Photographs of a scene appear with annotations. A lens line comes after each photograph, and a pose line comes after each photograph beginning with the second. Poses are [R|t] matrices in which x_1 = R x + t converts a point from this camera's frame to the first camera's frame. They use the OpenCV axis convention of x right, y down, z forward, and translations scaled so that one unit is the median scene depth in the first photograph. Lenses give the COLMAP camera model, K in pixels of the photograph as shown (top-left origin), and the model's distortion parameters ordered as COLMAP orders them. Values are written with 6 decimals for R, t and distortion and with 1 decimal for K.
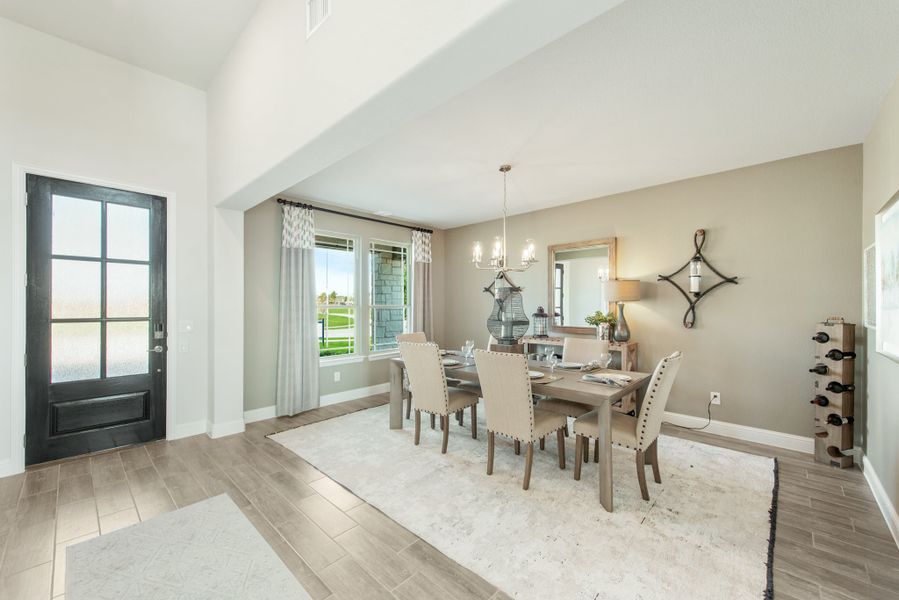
lens RADIAL K [[357.5, 0, 477.6], [0, 357.5, 304.4], [0, 0, 1]] dist [0.008693, -0.002609]
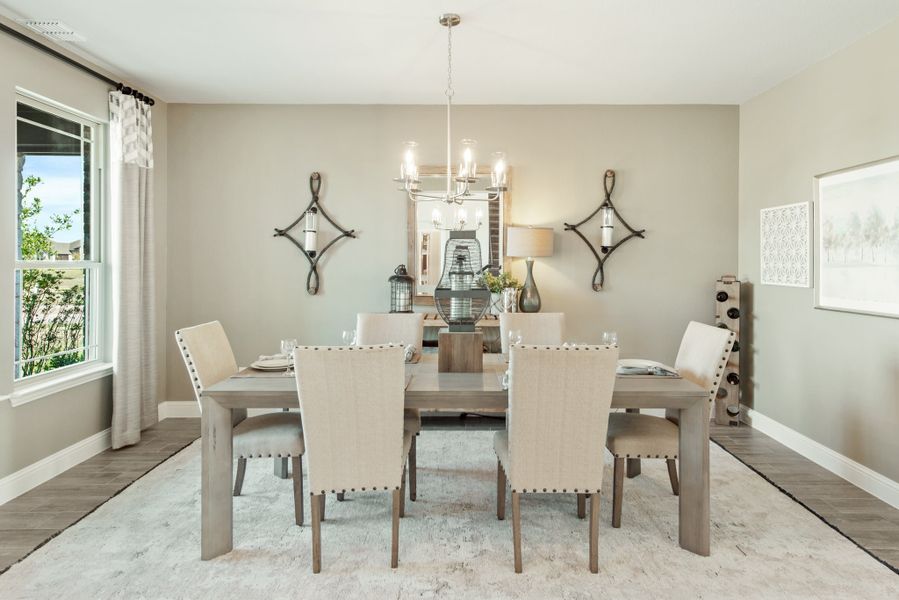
lens RADIAL K [[519.6, 0, 440.8], [0, 519.6, 263.2], [0, 0, 1]] dist [0.015612, -0.004725]
pose [[0.743717, 0.001781, 0.668492, -0.454552], [-0.003865, 0.999991, 0.001636, 0.002467], [-0.668483, -0.003800, 0.743717, 0.376000]]
